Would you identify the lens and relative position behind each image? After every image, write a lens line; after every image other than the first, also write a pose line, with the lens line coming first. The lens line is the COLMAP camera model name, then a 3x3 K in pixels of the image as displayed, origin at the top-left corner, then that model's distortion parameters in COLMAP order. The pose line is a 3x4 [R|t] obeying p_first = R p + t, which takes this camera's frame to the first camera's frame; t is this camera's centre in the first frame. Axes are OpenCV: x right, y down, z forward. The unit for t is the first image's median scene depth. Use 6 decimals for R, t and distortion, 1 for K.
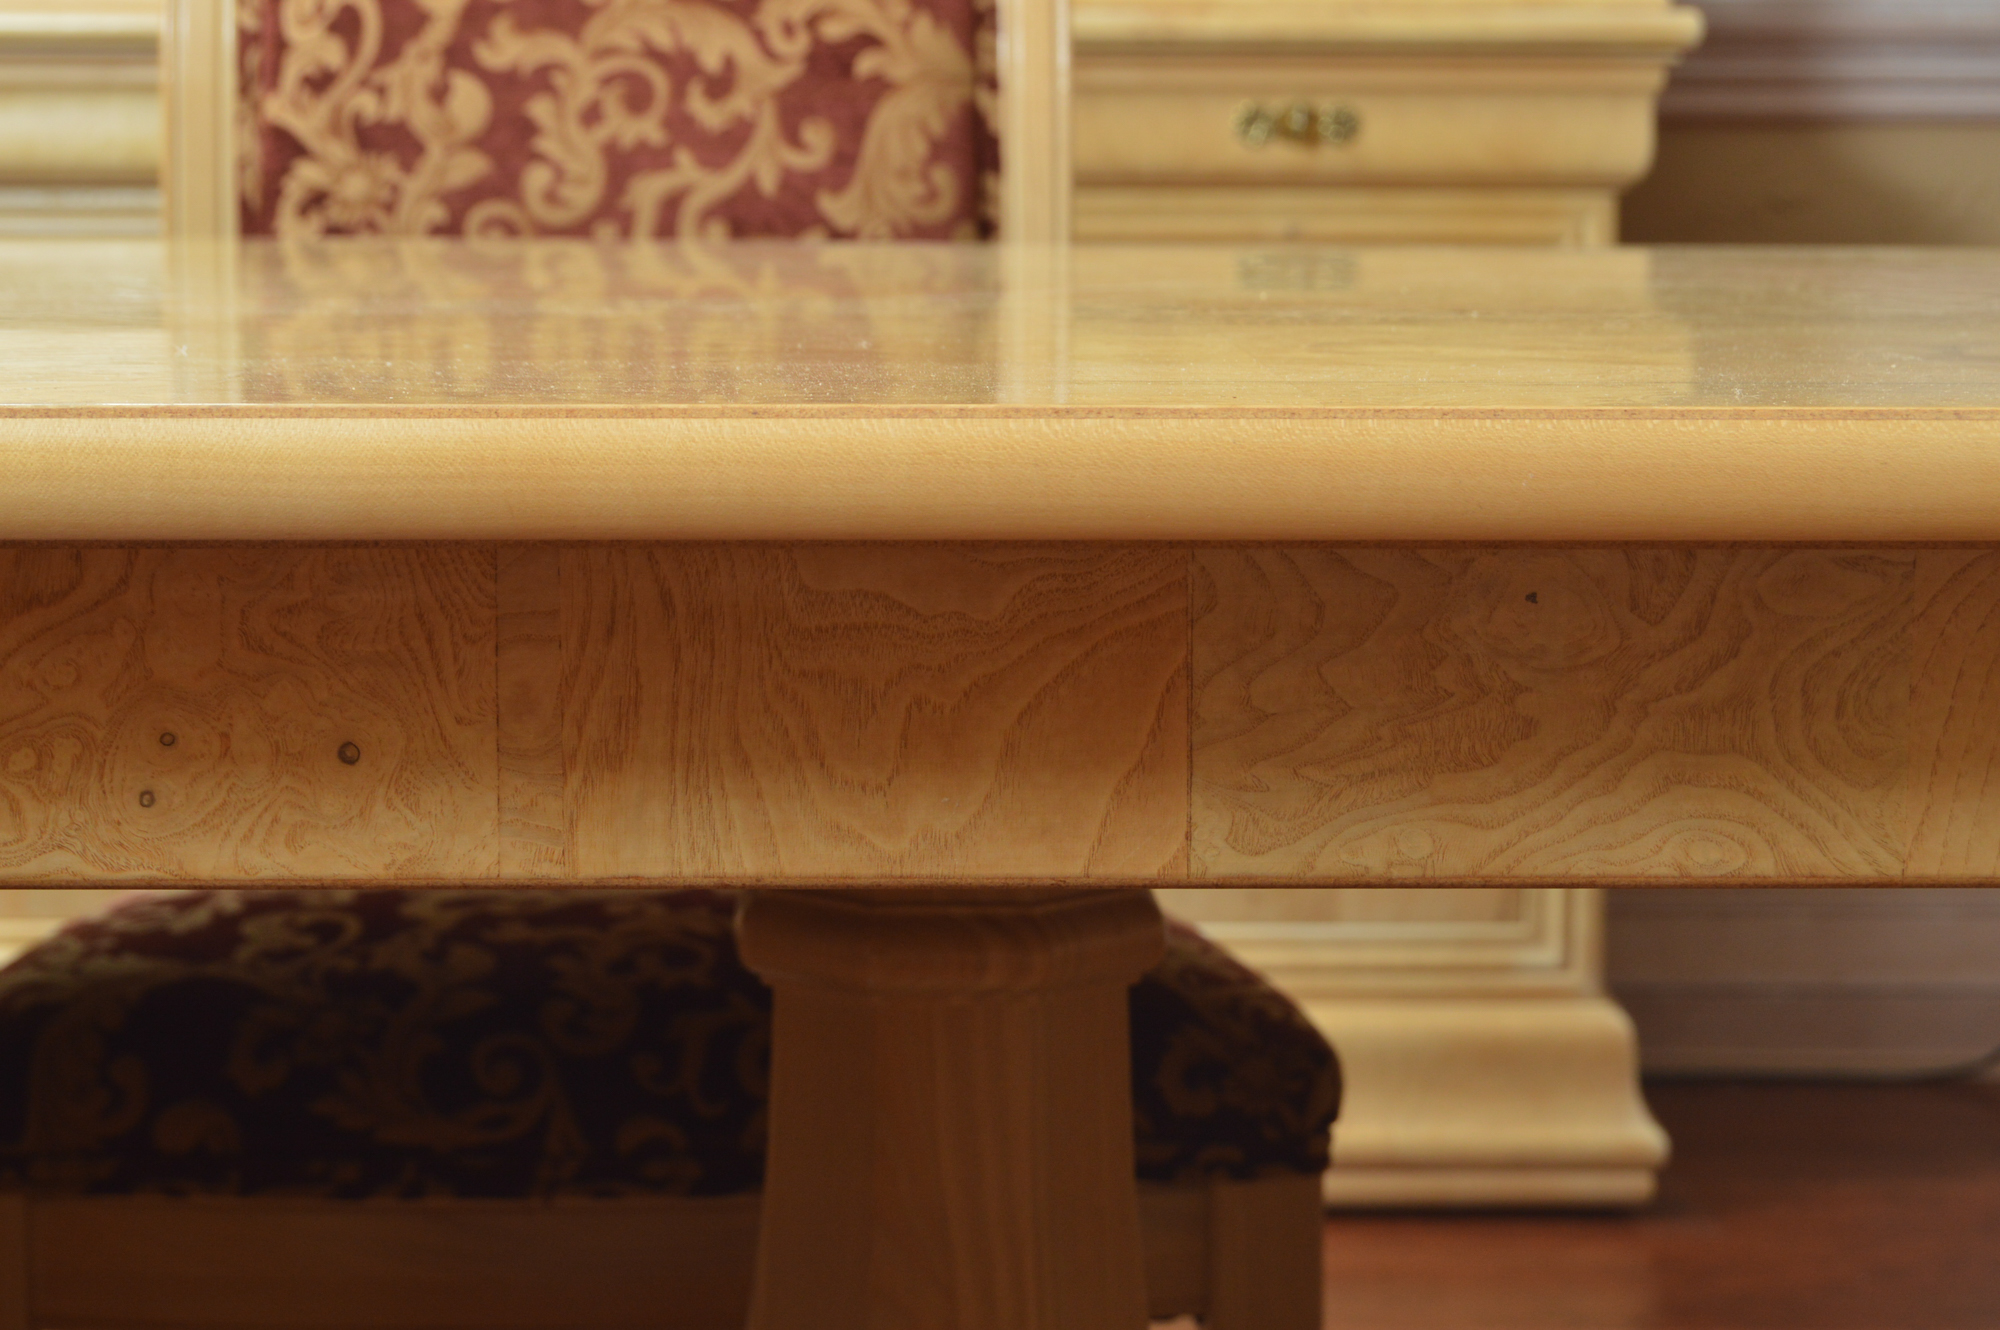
lens RADIAL K [[4563.2, 0, 1000.0], [0, 4563.2, 665.0], [0, 0, 1]] dist [-0.035556, -0.192415]
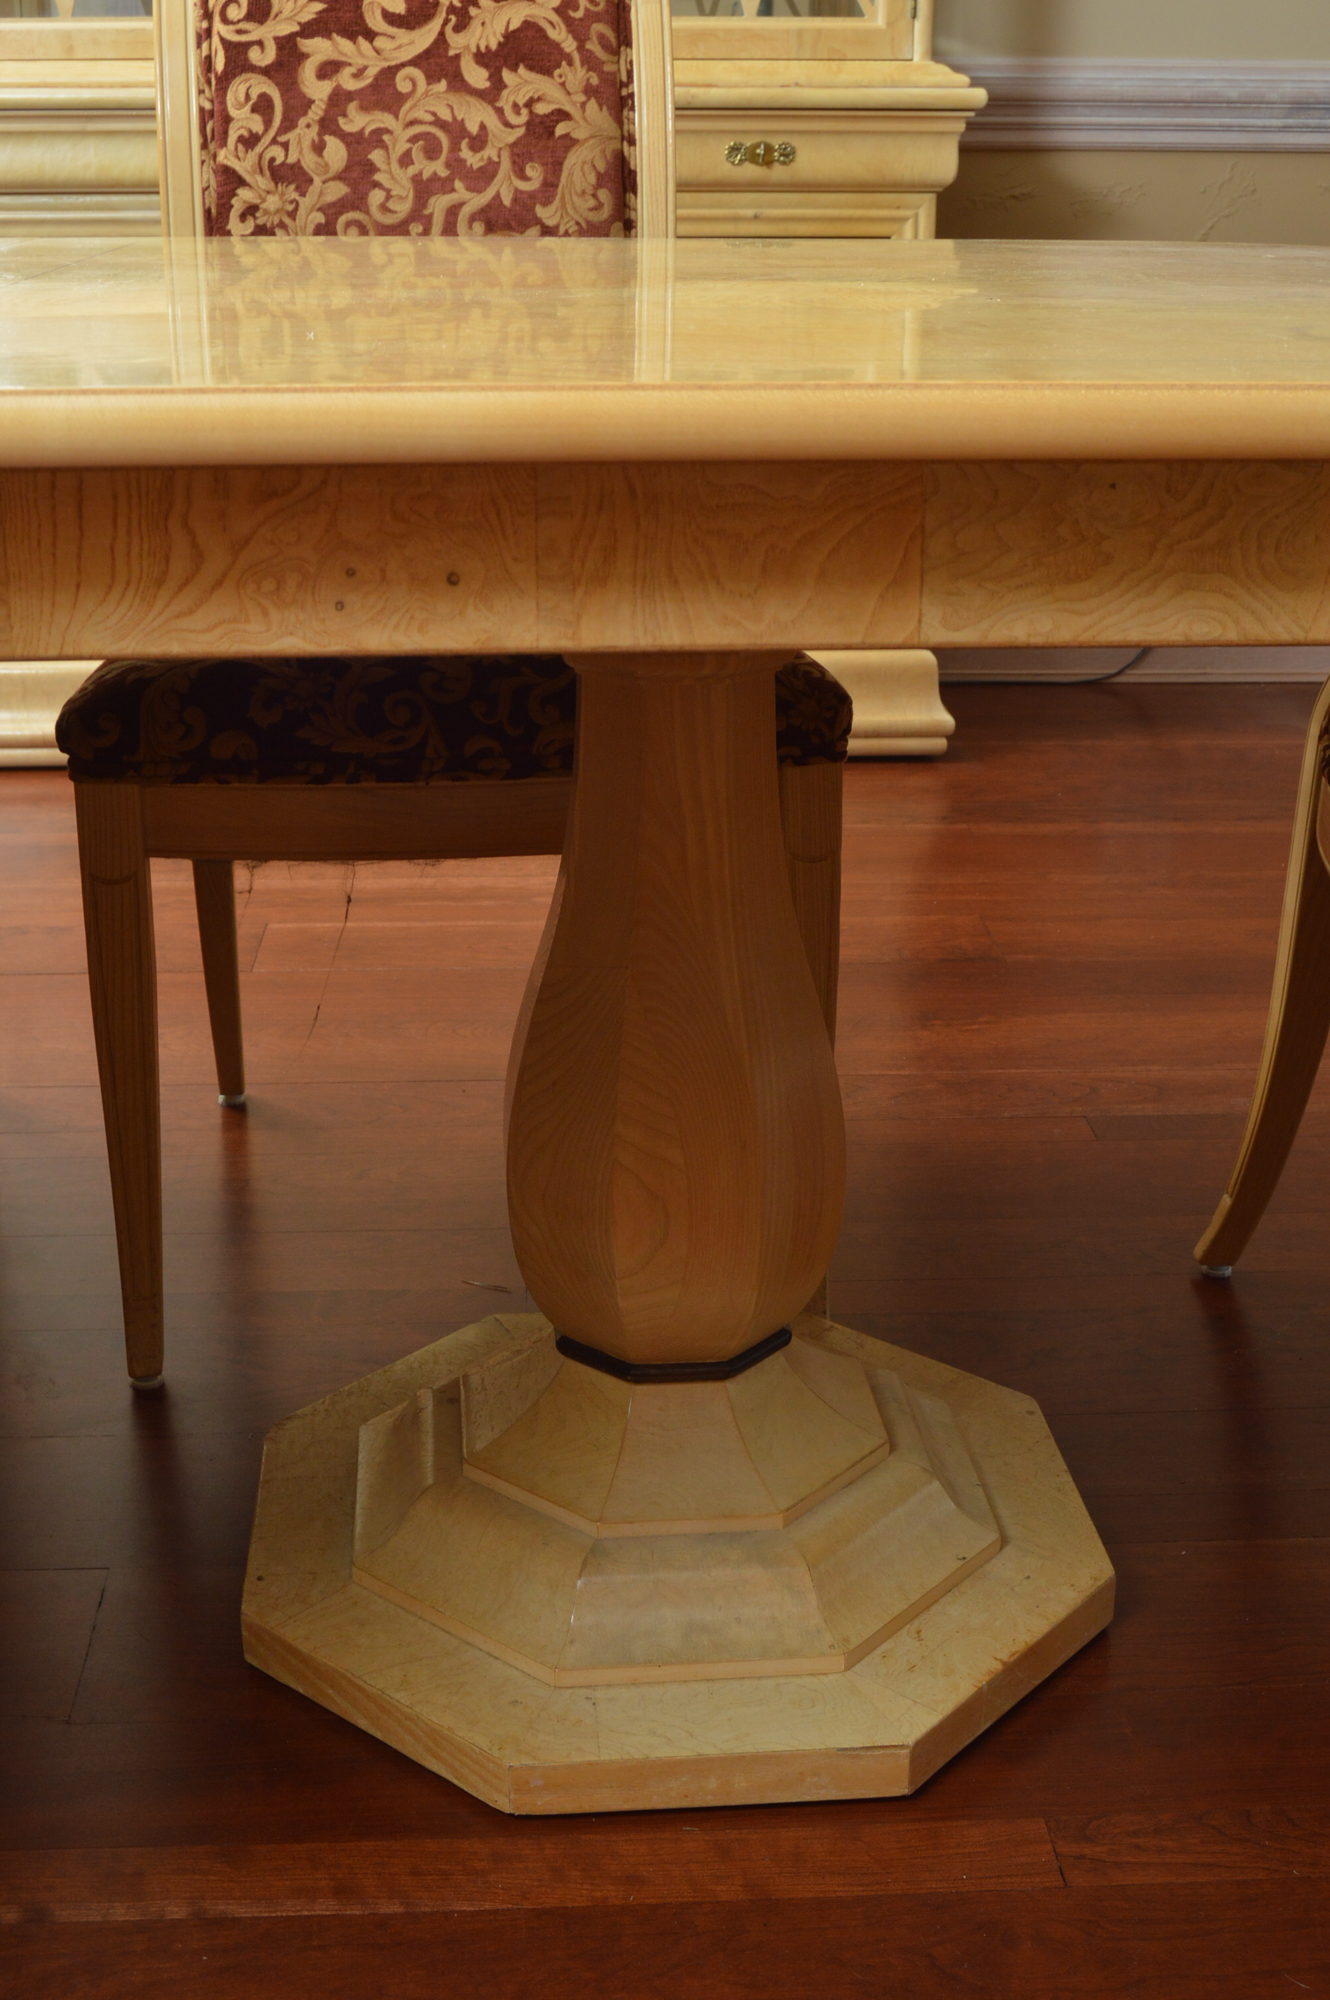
lens RADIAL K [[2446.5, 0, 665.0], [0, 2446.5, 1000.0], [0, 0, 1]] dist [-0.065971, 0.029817]
pose [[0.998739, -0.016860, 0.047293, -0.107133], [0.005980, 0.975171, 0.221372, -0.030429], [-0.049851, -0.220810, 0.974042, 0.032891]]
